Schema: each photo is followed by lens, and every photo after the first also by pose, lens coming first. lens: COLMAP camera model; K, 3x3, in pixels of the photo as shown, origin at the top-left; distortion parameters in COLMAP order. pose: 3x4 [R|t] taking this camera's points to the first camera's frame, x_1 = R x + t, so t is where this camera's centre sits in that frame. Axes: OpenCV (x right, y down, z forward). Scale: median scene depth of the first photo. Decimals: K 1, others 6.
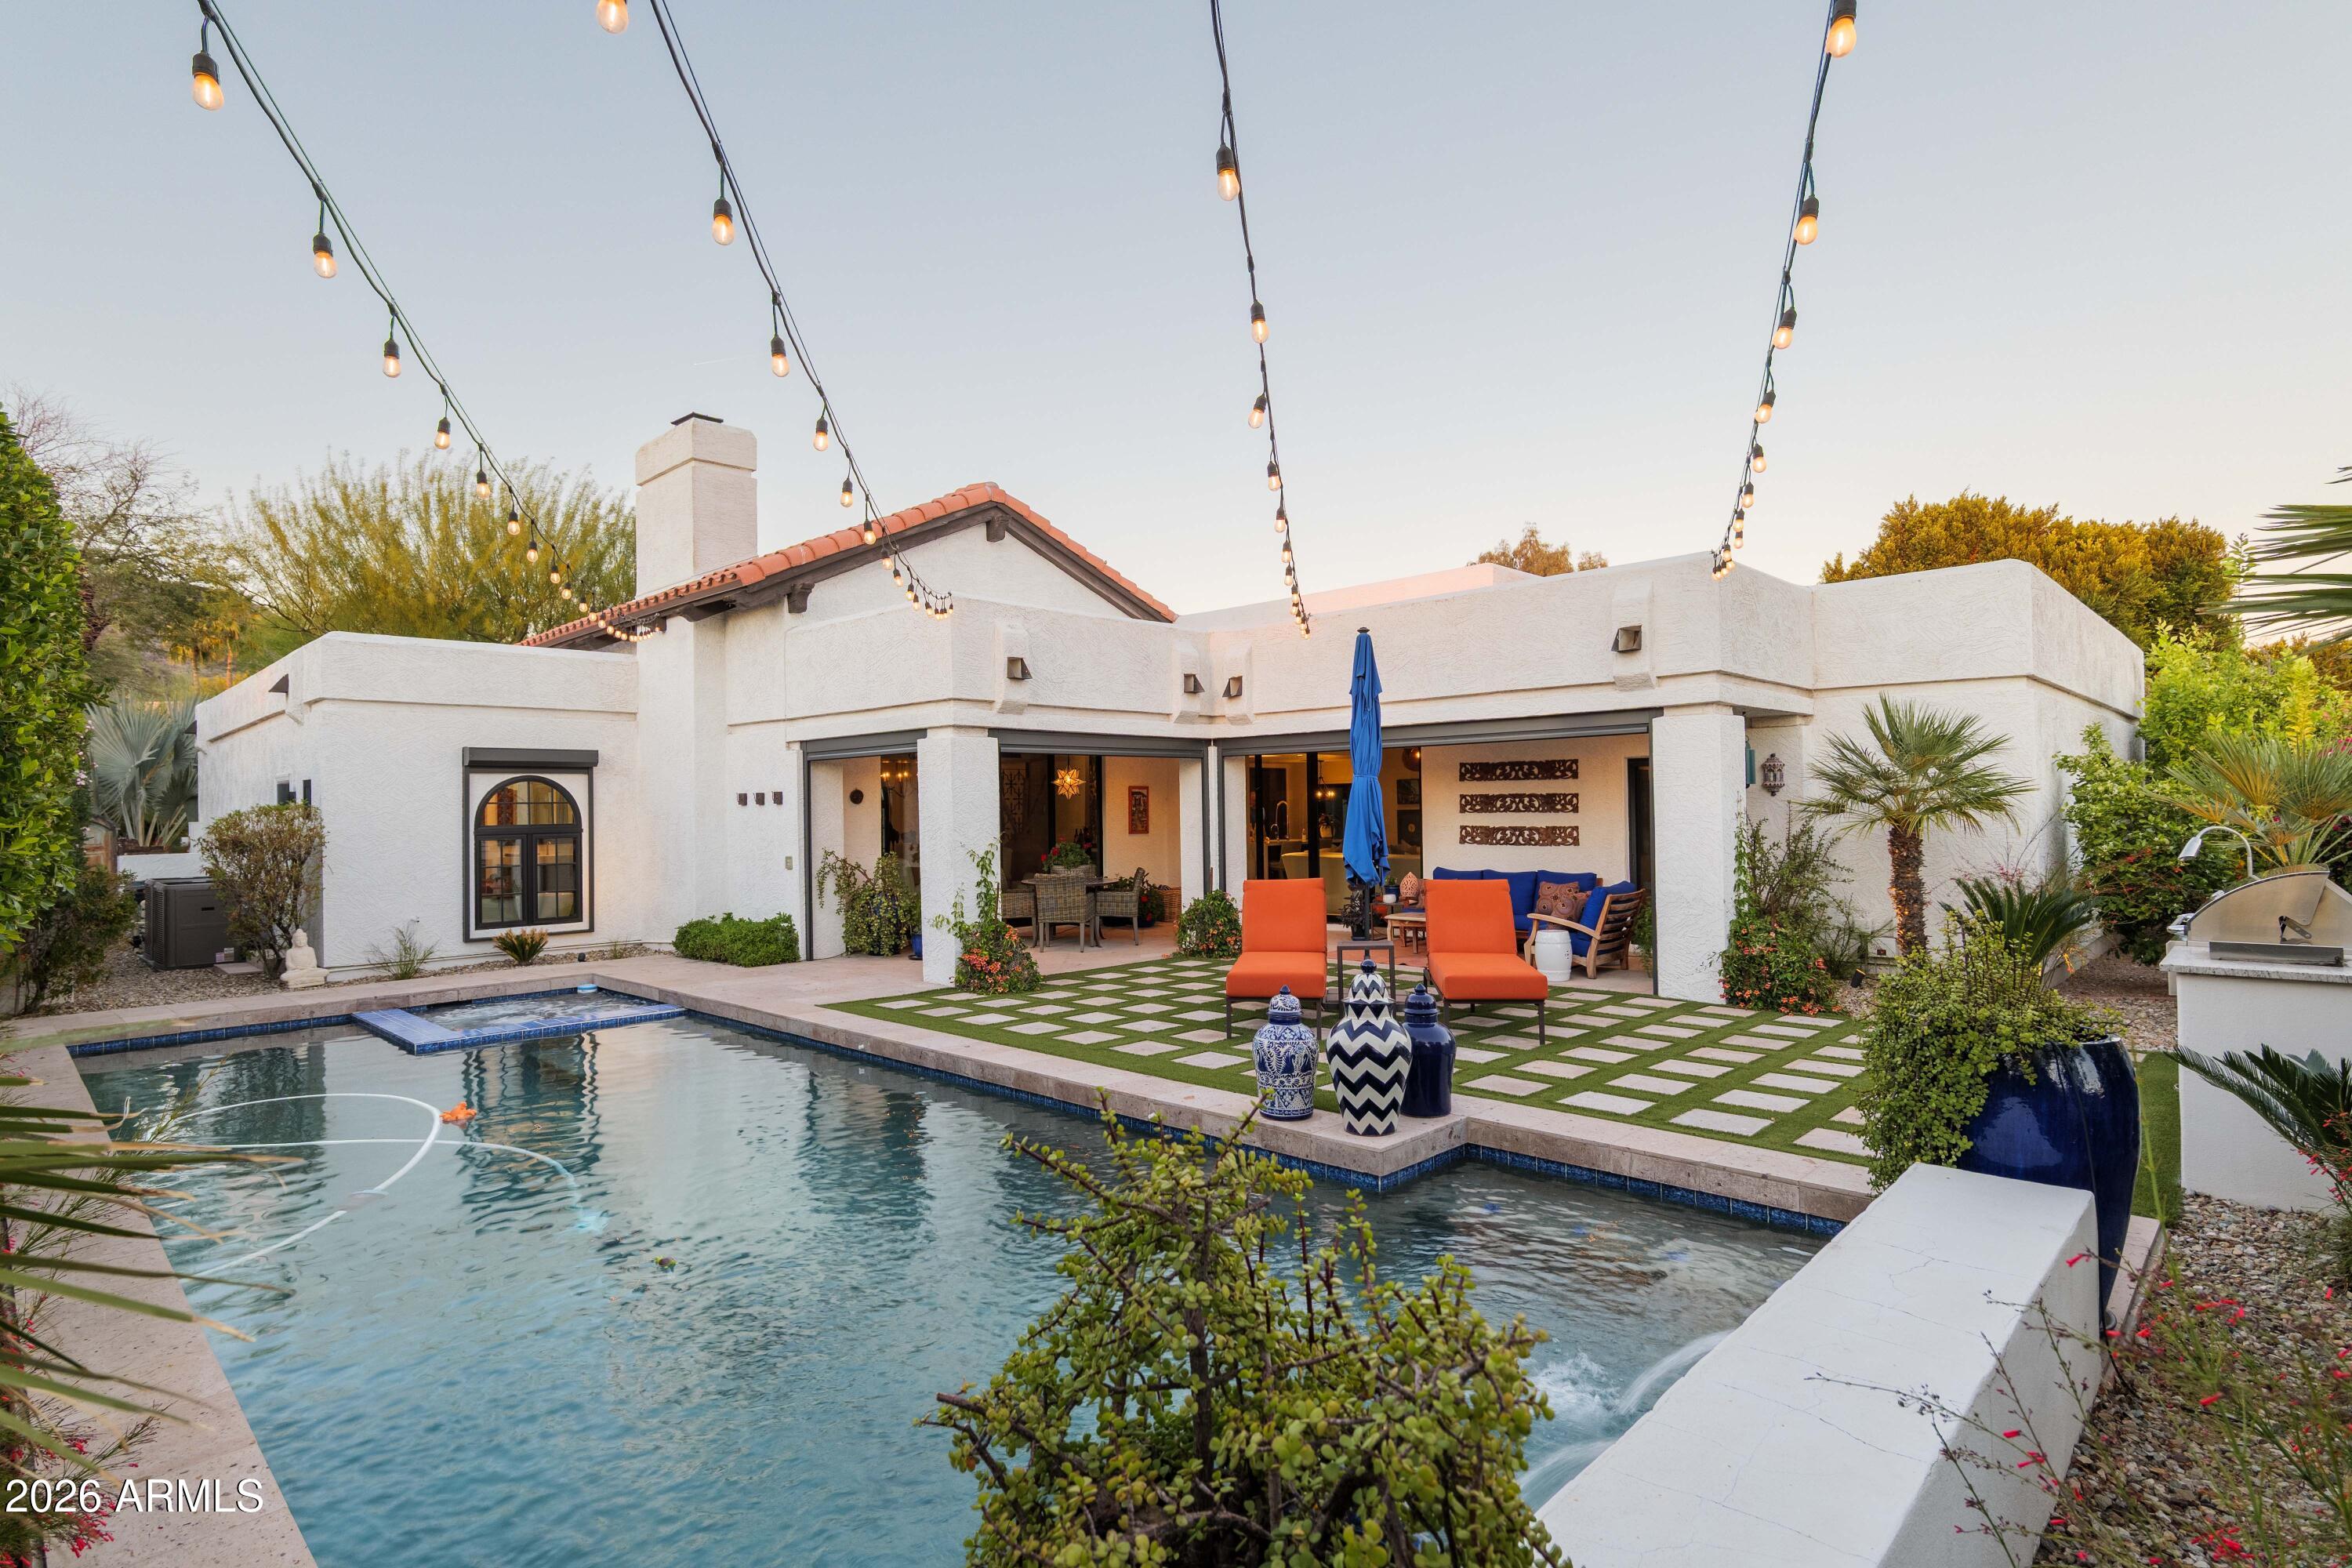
lens RADIAL K [[1191.4, 0, 1176.0], [0, 1191.4, 784.0], [0, 0, 1]] dist [0.000573, 0.000056]
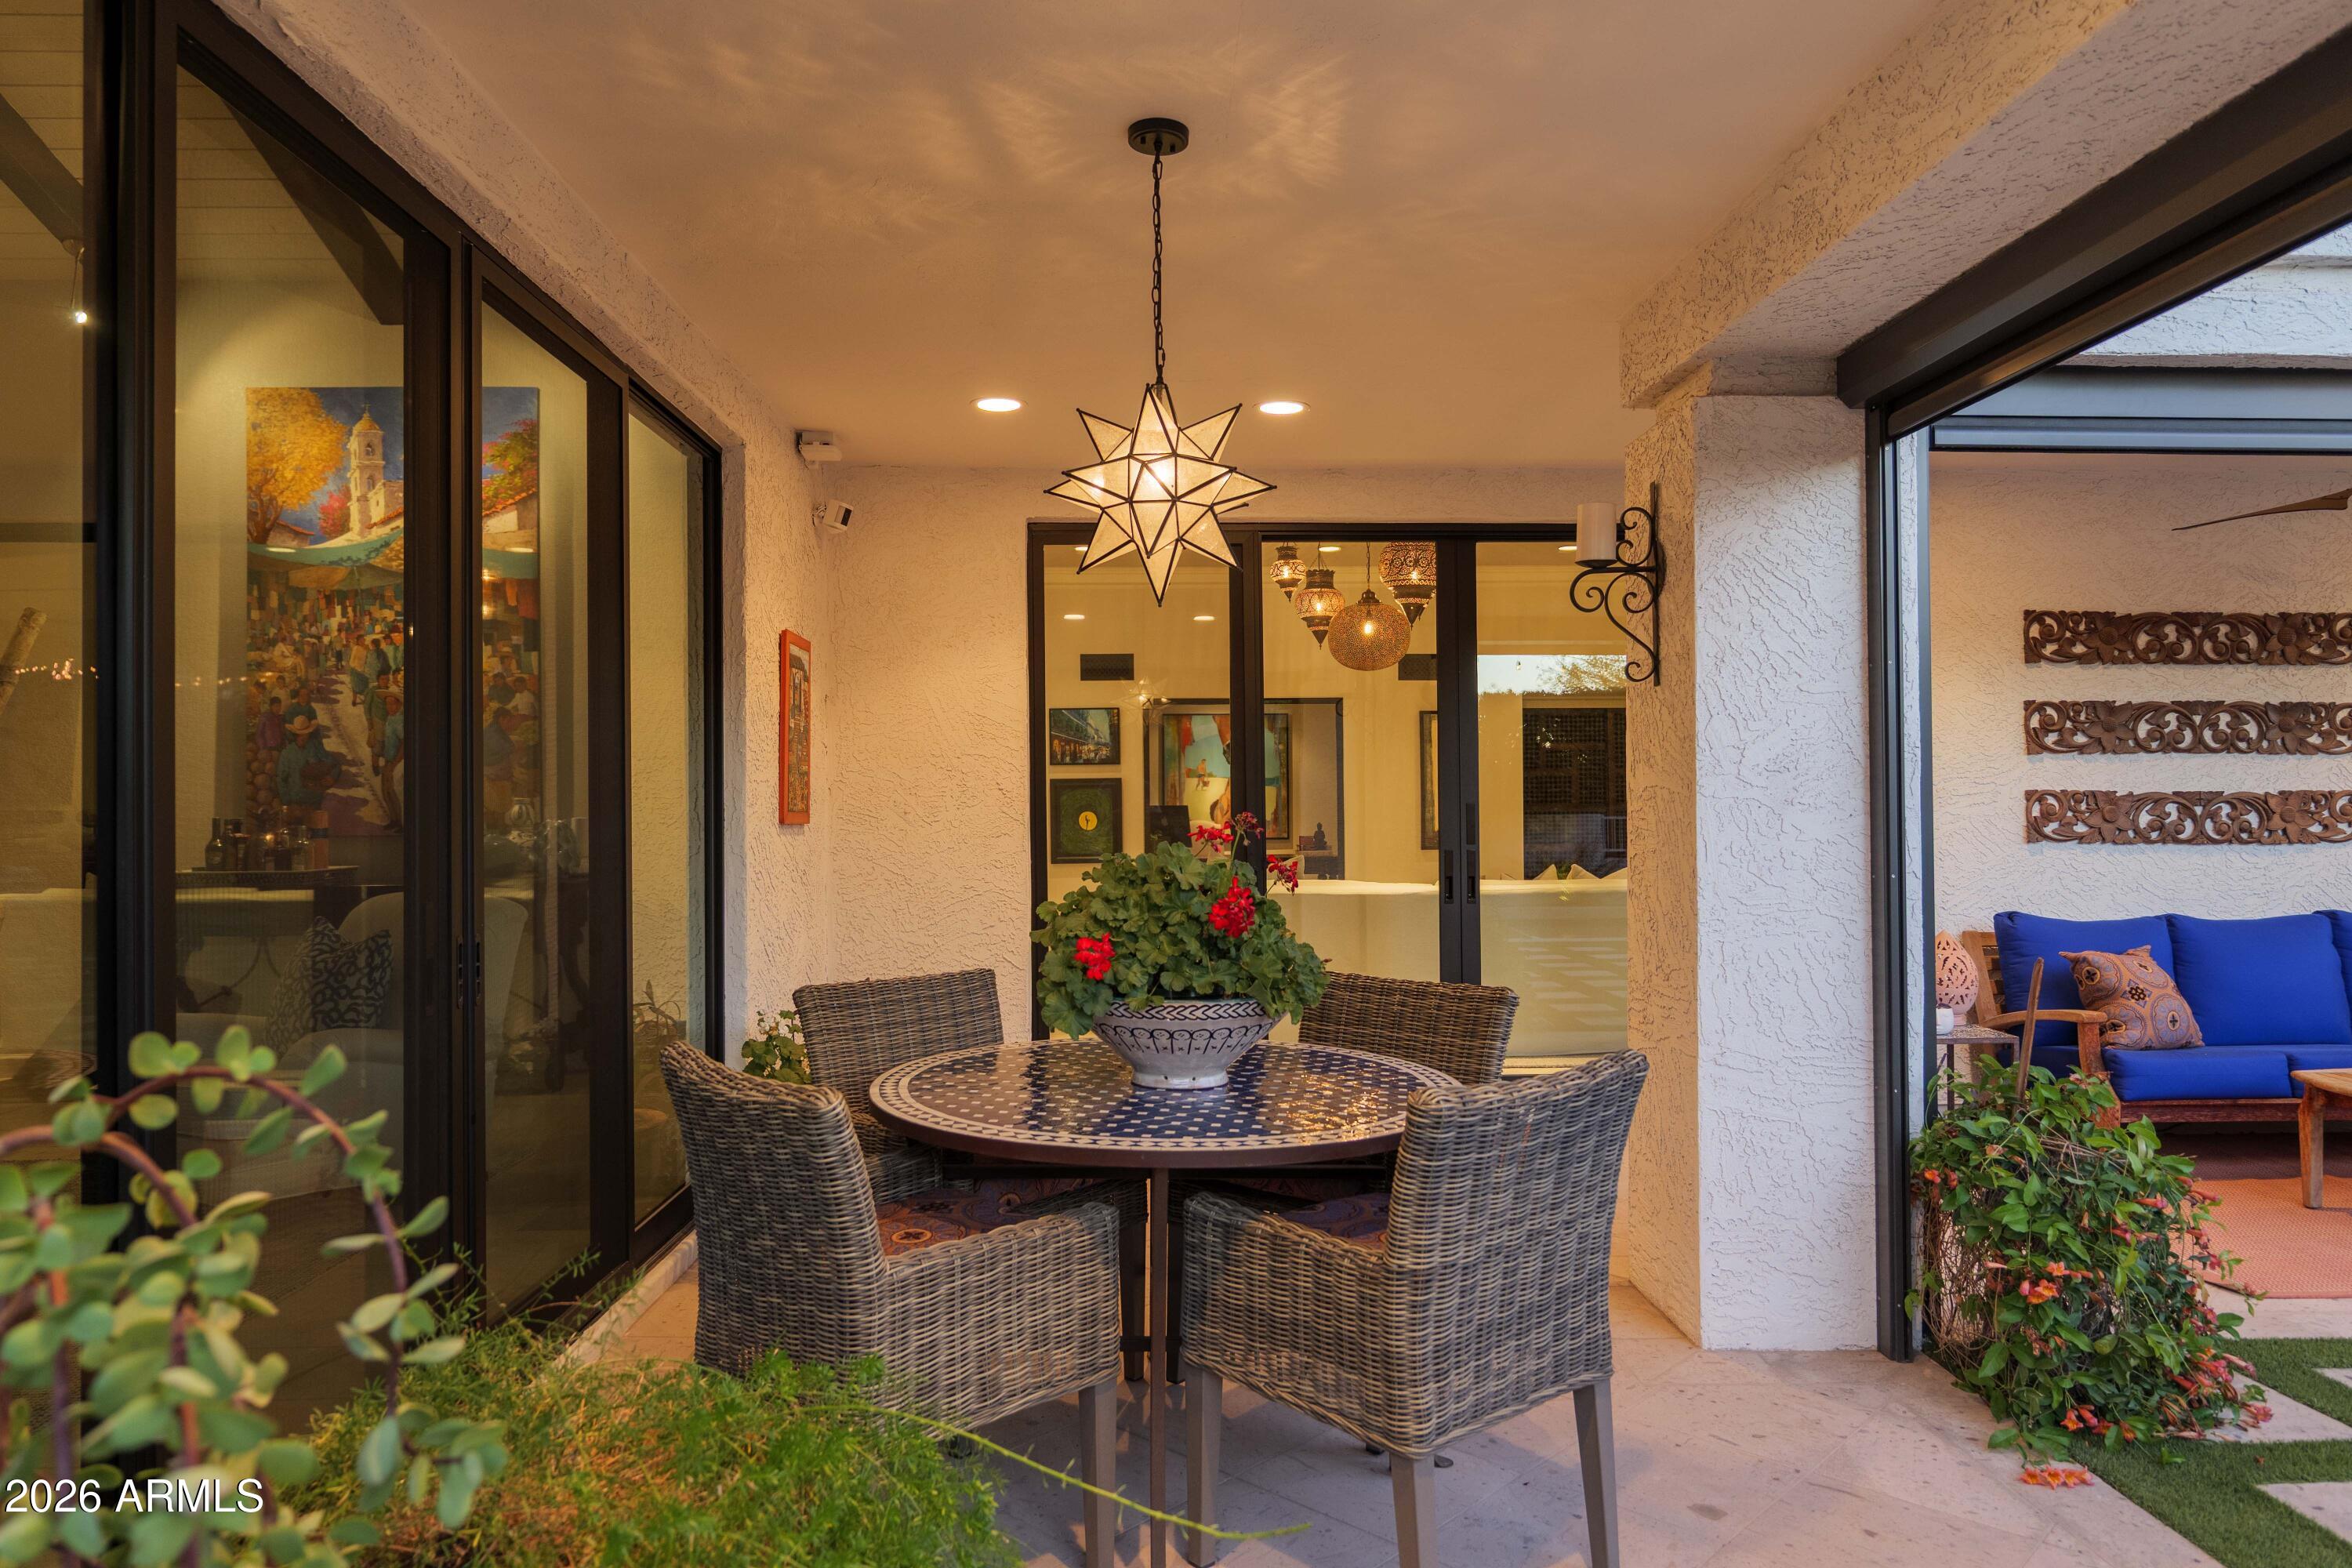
lens RADIAL K [[1512.1, 0, 1176.0], [0, 1512.1, 784.0], [0, 0, 1]] dist [0.000160, 0.000700]
pose [[0.693701, 0.021437, 0.719944, -0.259305], [-0.019444, 0.999750, -0.011032, 0.044110], [-0.720000, -0.006346, 0.693945, 0.903091]]
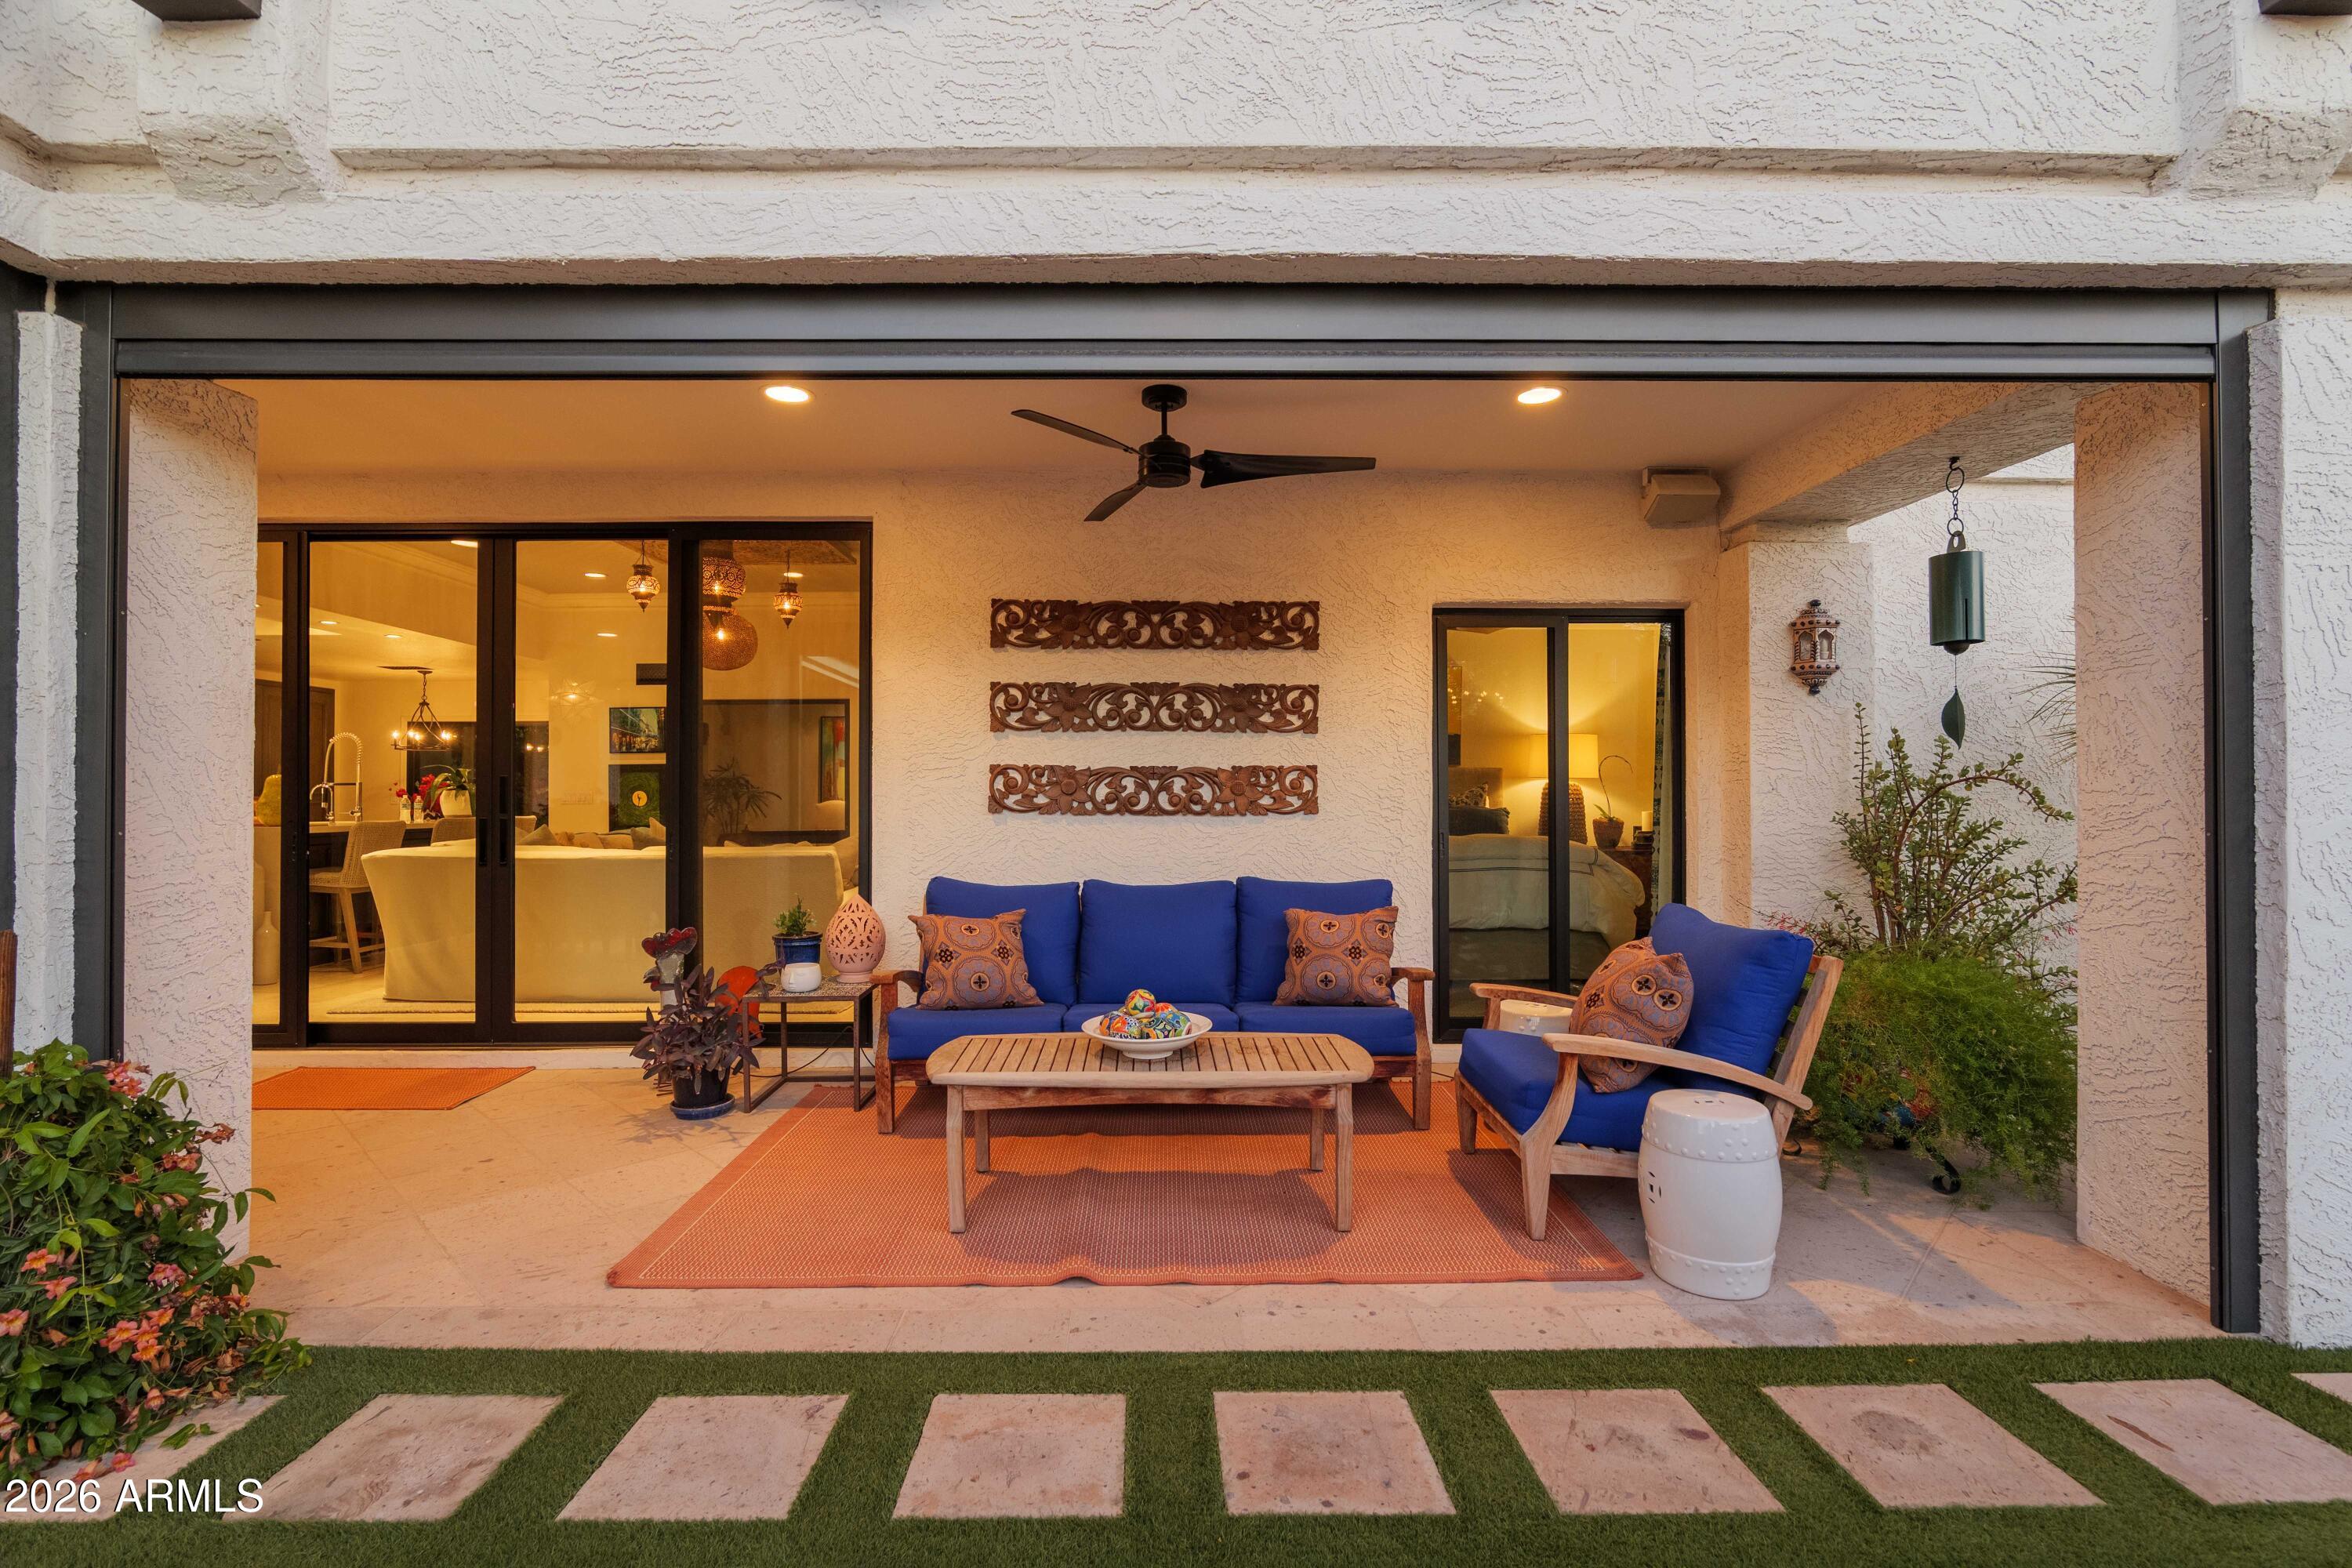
lens RADIAL K [[1090.9, 0, 1176.0], [0, 1090.9, 784.0], [0, 0, 1]] dist [-0.013405, 0.000378]
pose [[0.711711, 0.020348, 0.702178, 0.039766], [-0.021763, 0.999739, -0.006912, 0.043411], [-0.702136, -0.010362, 0.711968, 0.738092]]
